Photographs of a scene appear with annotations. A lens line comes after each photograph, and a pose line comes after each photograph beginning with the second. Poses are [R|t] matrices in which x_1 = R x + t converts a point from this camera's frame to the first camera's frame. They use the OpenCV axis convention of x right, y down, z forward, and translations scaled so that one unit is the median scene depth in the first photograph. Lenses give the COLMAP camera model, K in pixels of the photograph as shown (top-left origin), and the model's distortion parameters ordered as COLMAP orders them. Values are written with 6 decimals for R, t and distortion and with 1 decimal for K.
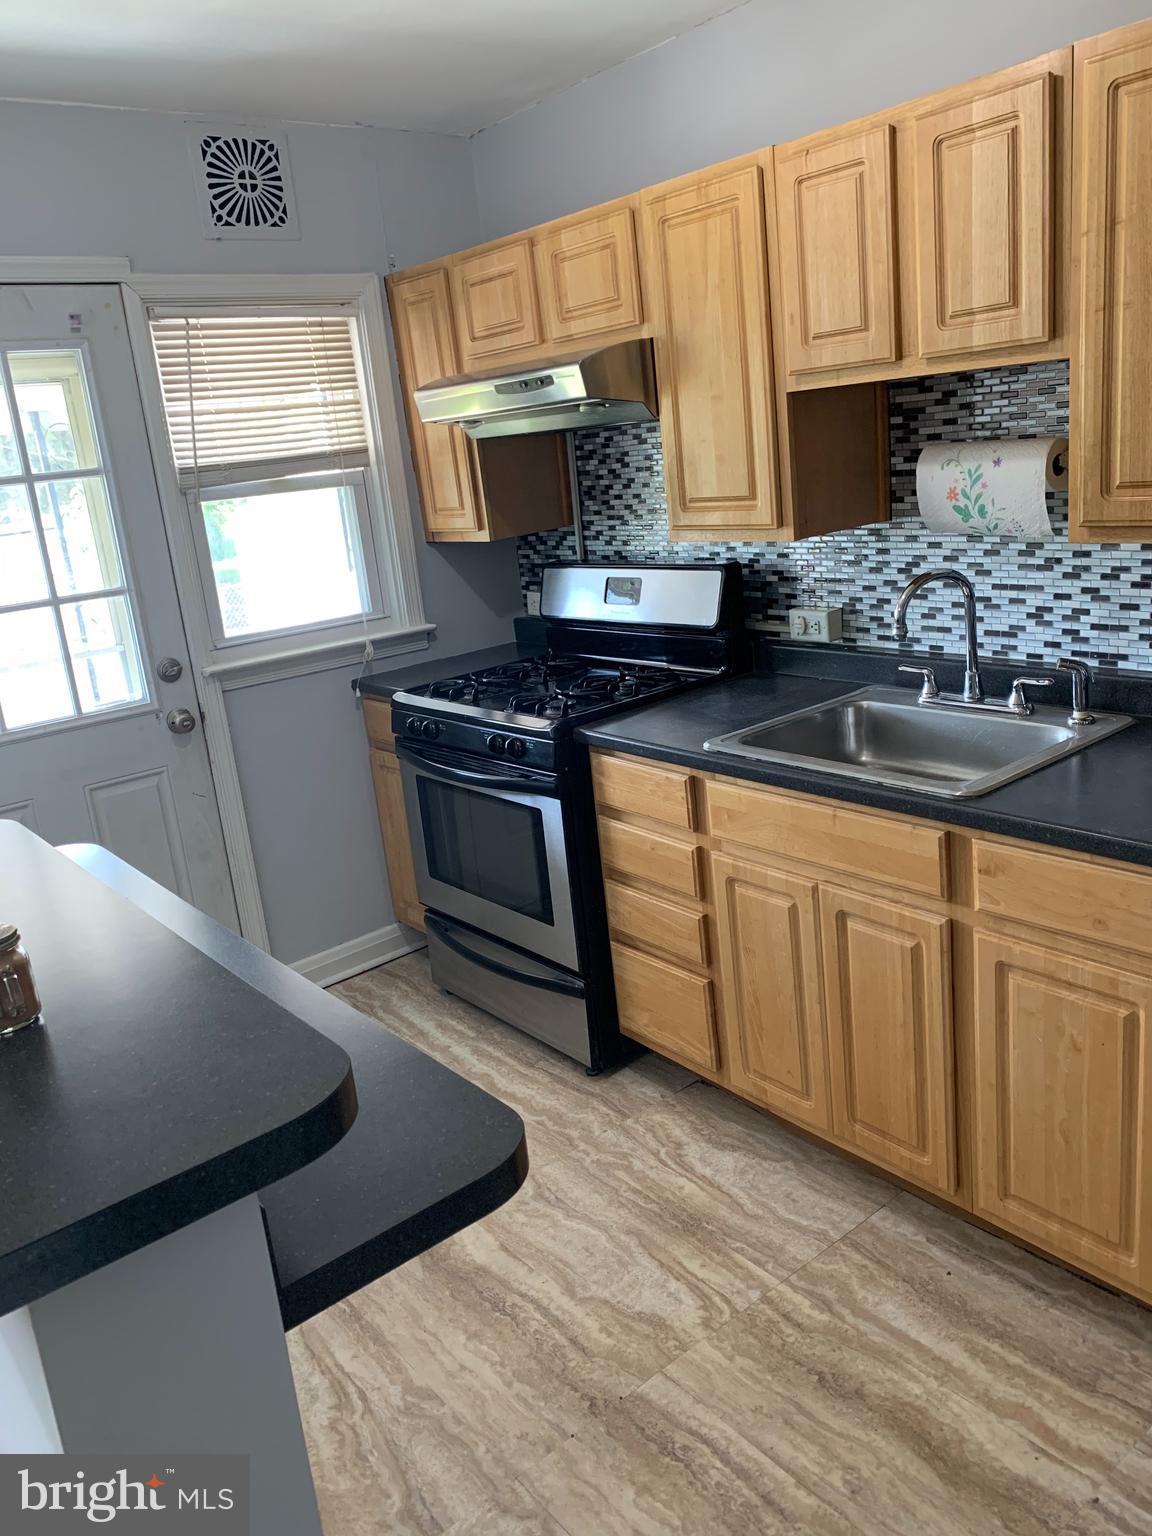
lens RADIAL K [[1182.9, 0, 567.2], [0, 1182.9, 753.3], [0, 0, 1]] dist [0.123050, -0.289322]
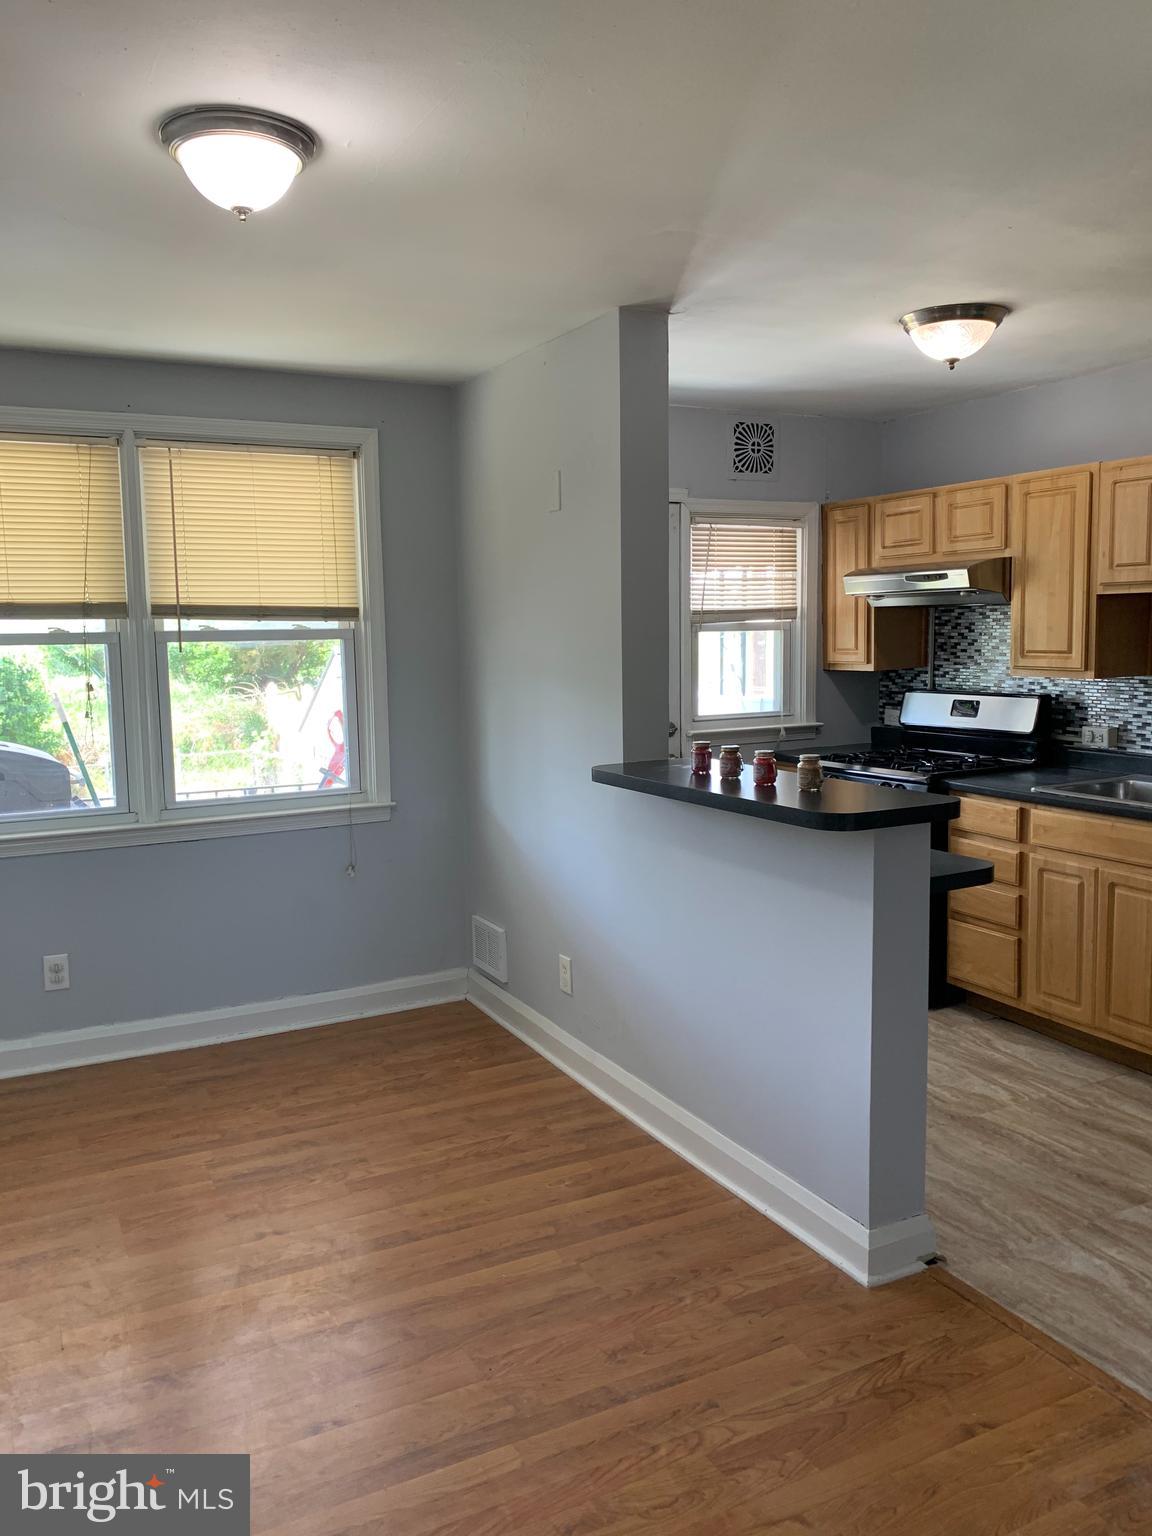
lens RADIAL K [[1182.9, 0, 567.2], [0, 1182.9, 753.3], [0, 0, 1]] dist [0.123050, -0.289322]
pose [[0.978351, 0.105640, -0.177958, -0.199488], [-0.129488, 0.983260, -0.128194, 0.211024], [0.161437, 0.148462, 0.975652, -0.670202]]
